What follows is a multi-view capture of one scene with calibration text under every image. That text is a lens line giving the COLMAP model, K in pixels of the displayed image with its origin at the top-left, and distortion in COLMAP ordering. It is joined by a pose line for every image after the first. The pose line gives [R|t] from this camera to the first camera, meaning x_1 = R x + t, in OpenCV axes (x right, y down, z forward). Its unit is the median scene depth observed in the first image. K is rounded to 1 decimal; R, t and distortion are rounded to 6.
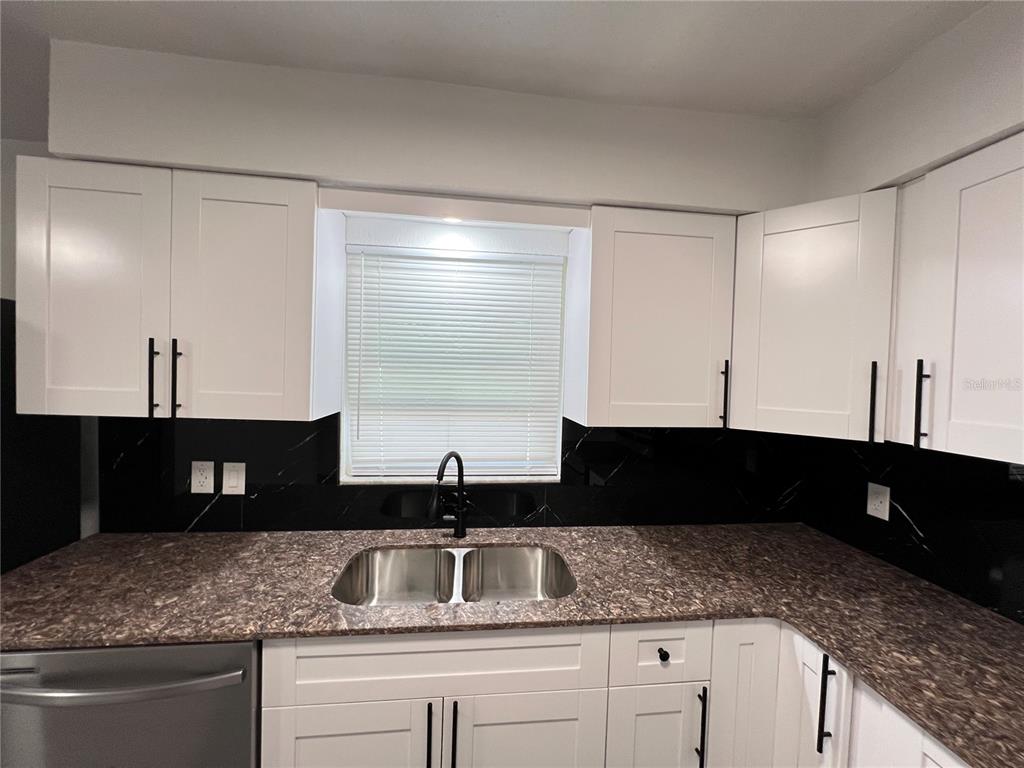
lens RADIAL K [[407.7, 0, 512.2], [0, 407.7, 384.4], [0, 0, 1]] dist [-0.002204, -0.000006]
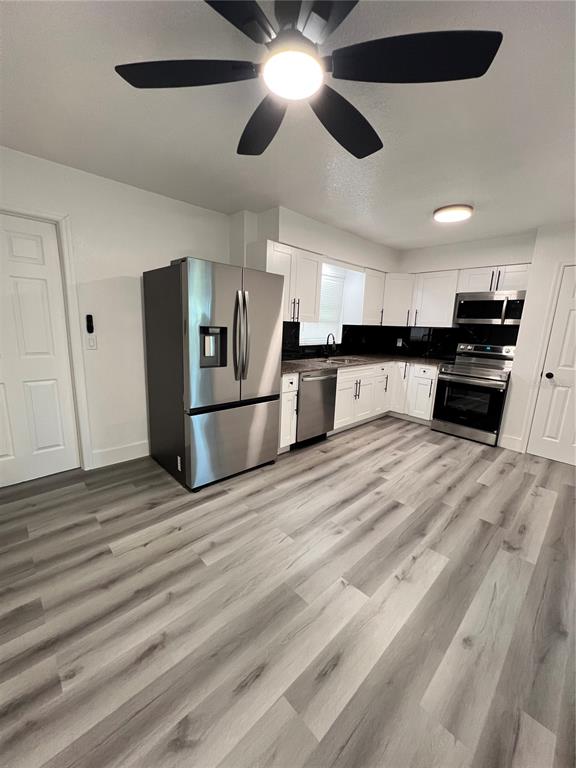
lens RADIAL K [[305.8, 0, 287.9], [0, 305.8, 385.1], [0, 0, 1]] dist [-0.002204, -0.000006]
pose [[0.799603, -0.121457, 0.588118, -2.166078], [0.005948, 0.980888, 0.194484, 0.089769], [-0.600499, -0.152011, 0.785043, -0.989085]]
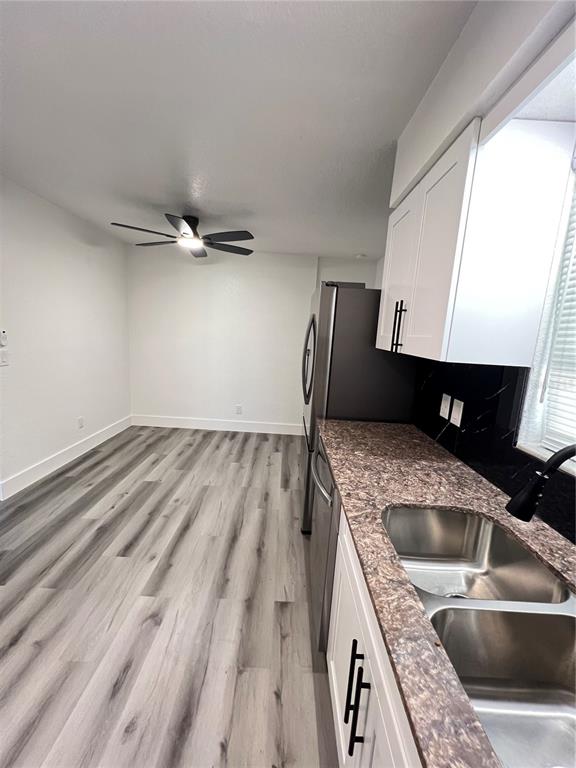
lens RADIAL K [[305.8, 0, 287.9], [0, 305.8, 383.8], [0, 0, 1]] dist [-0.002204, -0.000006]
pose [[-0.120009, 0.123288, -0.985088, 0.330711], [-0.096279, 0.986137, 0.135148, 0.069085], [0.988093, 0.111063, -0.106475, 0.611568]]
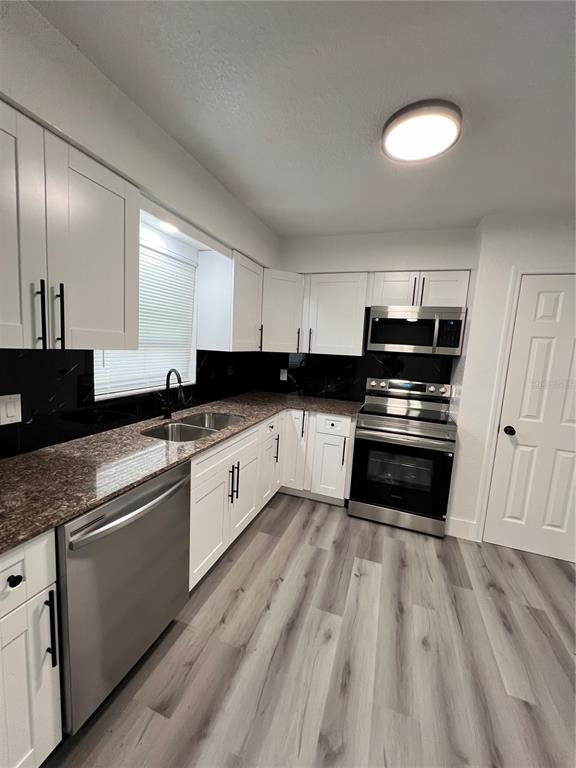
lens RADIAL K [[305.8, 0, 287.4], [0, 305.8, 384.8], [0, 0, 1]] dist [-0.002204, -0.000006]
pose [[0.447452, -0.118983, 0.886357, -1.149387], [-0.015960, 0.989890, 0.140938, 0.040242], [-0.894165, -0.077210, 0.441029, -0.030493]]
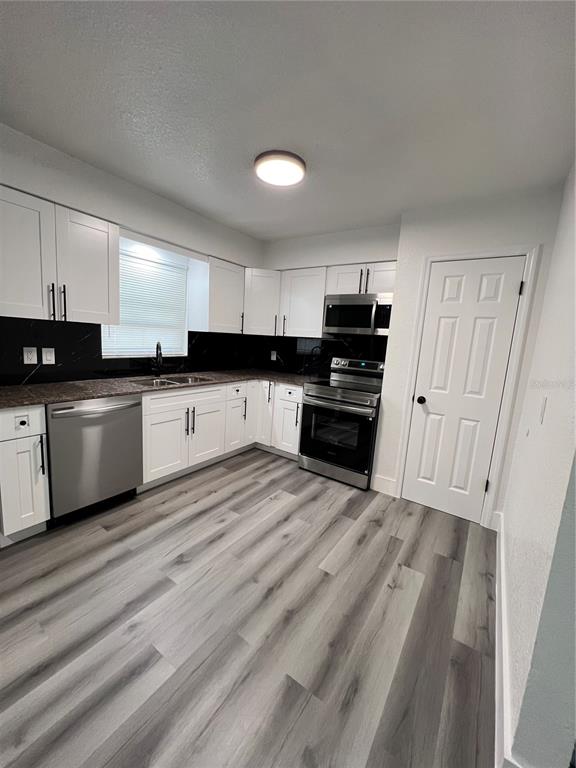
lens RADIAL K [[305.8, 0, 287.6], [0, 305.8, 385.0], [0, 0, 1]] dist [-0.002204, -0.000006]
pose [[0.659206, -0.104097, 0.744722, -1.114179], [-0.019161, 0.987725, 0.155024, 0.124932], [-0.751718, -0.116462, 0.649120, -0.925057]]
